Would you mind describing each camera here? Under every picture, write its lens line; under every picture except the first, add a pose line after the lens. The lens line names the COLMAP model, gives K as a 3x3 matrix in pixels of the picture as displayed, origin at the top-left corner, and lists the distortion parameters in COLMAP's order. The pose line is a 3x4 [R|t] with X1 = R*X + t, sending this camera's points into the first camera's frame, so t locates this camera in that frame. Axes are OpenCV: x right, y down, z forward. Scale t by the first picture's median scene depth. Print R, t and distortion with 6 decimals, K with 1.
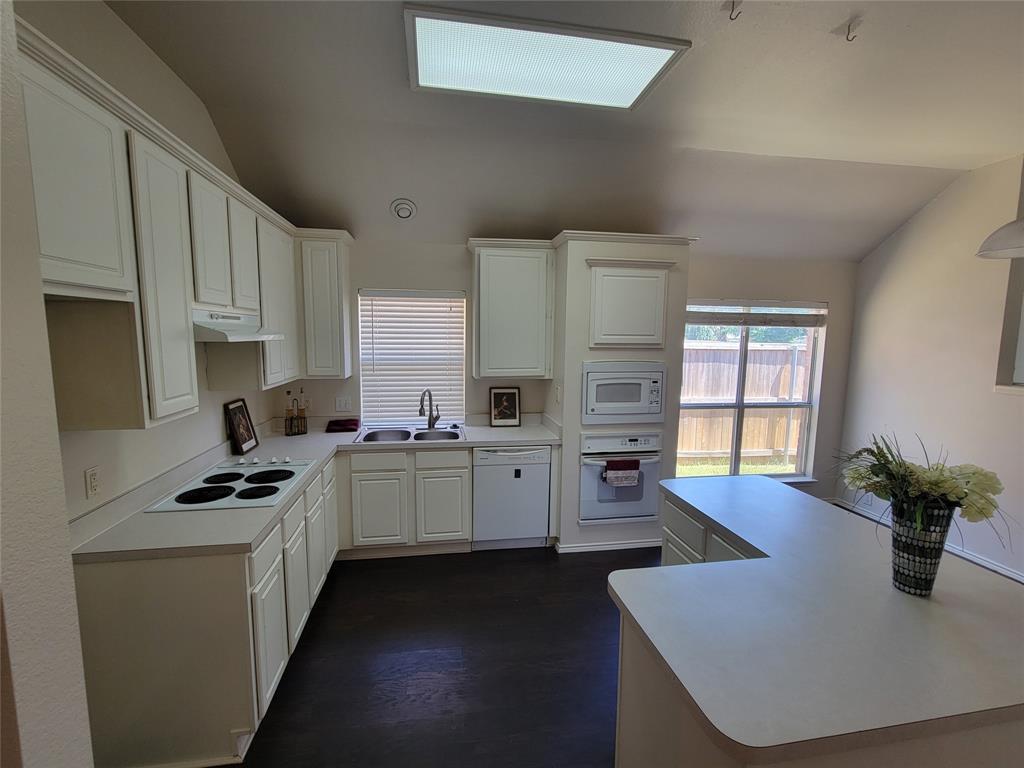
lens RADIAL K [[449.7, 0, 515.2], [0, 449.7, 387.8], [0, 0, 1]] dist [0.001343, 0.000049]
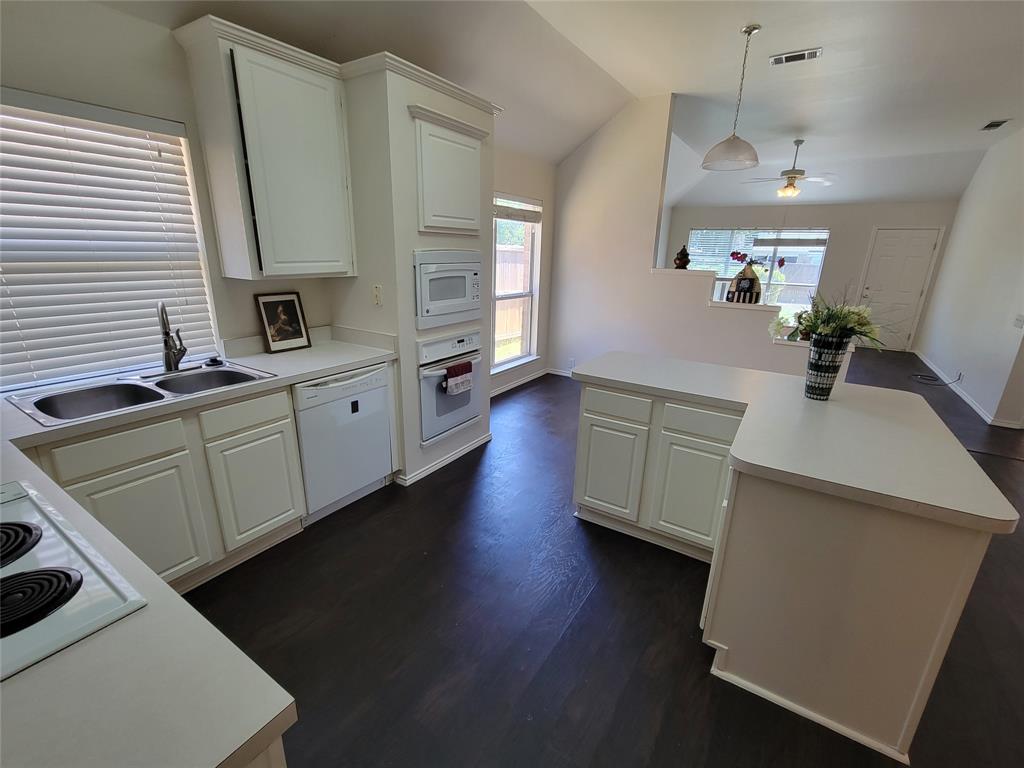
lens RADIAL K [[449.7, 0, 509.1], [0, 449.7, 386.1], [0, 0, 1]] dist [0.001343, 0.000049]
pose [[0.679345, -0.208835, 0.703476, -0.324627], [0.070367, 0.972772, 0.220825, 0.011271], [-0.730438, -0.100515, 0.675542, 0.306757]]
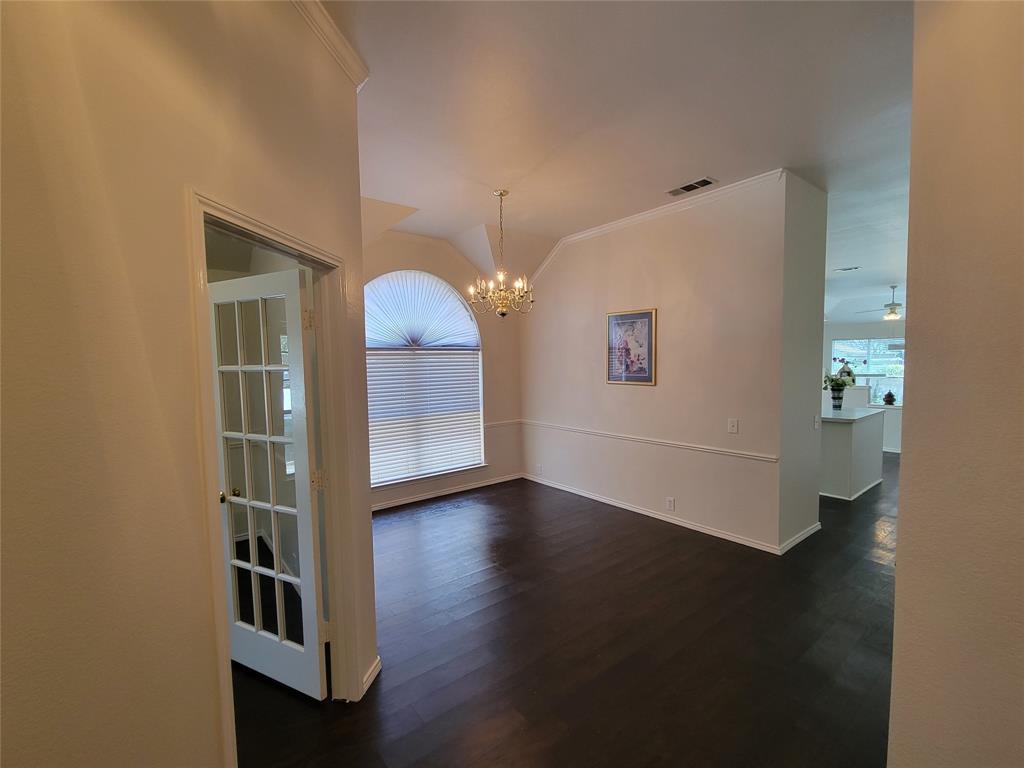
lens RADIAL K [[449.7, 0, 498.7], [0, 449.7, 398.4], [0, 0, 1]] dist [0.001343, 0.000049]
pose [[0.886618, -0.070024, 0.457170, -1.520118], [0.089469, 0.995768, -0.020992, 0.068856], [-0.453766, 0.059514, 0.889131, -0.516562]]
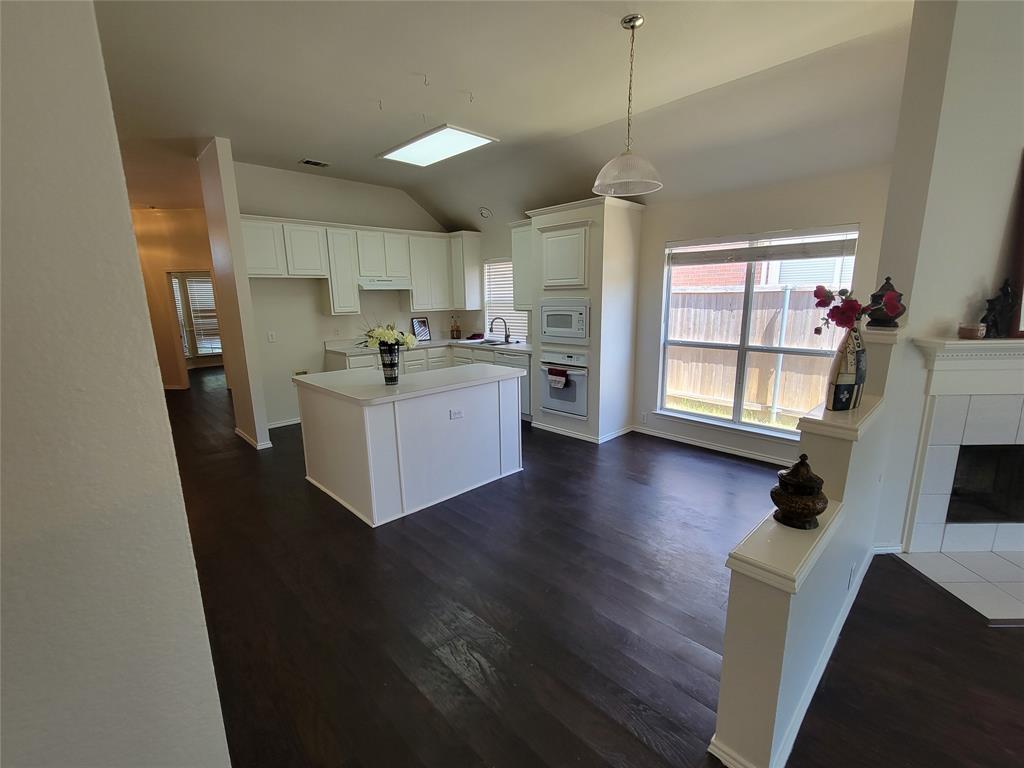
lens RADIAL K [[449.7, 0, 511.5], [0, 449.7, 390.1], [0, 0, 1]] dist [0.001343, 0.000049]
pose [[0.563747, 0.148381, -0.812510, 1.286164], [-0.073809, 0.988845, 0.129372, 0.052026], [0.822643, -0.012963, 0.568411, 0.069276]]
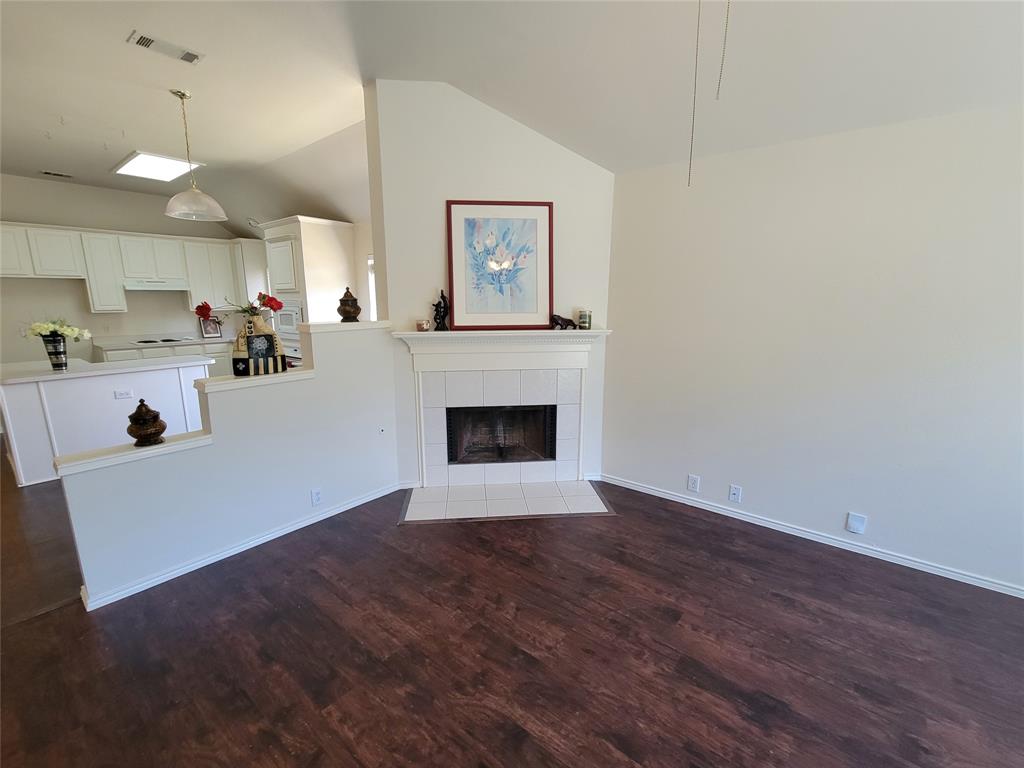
lens RADIAL K [[449.7, 0, 509.4], [0, 449.7, 389.7], [0, 0, 1]] dist [0.001343, 0.000049]
pose [[0.653282, 0.137127, -0.744593, 1.962788], [-0.079091, 0.990441, 0.113011, 0.013974], [0.752973, -0.014938, 0.657882, 0.512555]]
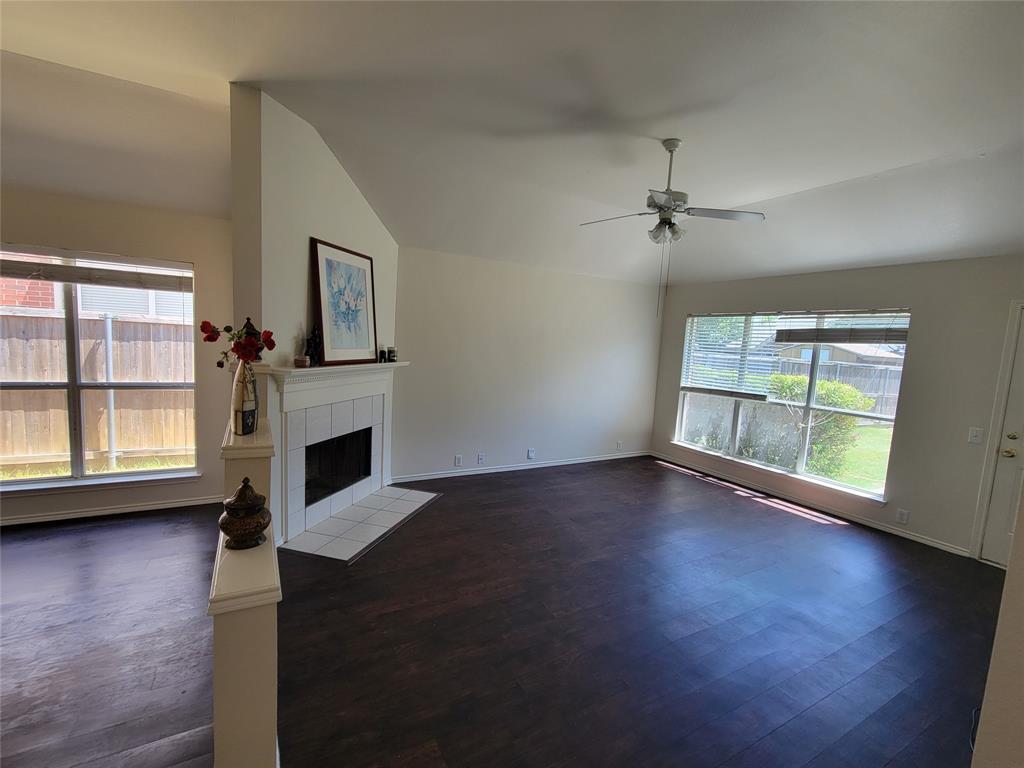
lens RADIAL K [[449.7, 0, 508.5], [0, 449.7, 389.0], [0, 0, 1]] dist [0.001343, 0.000049]
pose [[0.941083, 0.001297, 0.338173, 1.201291], [-0.001374, 0.999999, -0.000011, 0.055920], [-0.338173, -0.000454, 0.941084, 0.015771]]
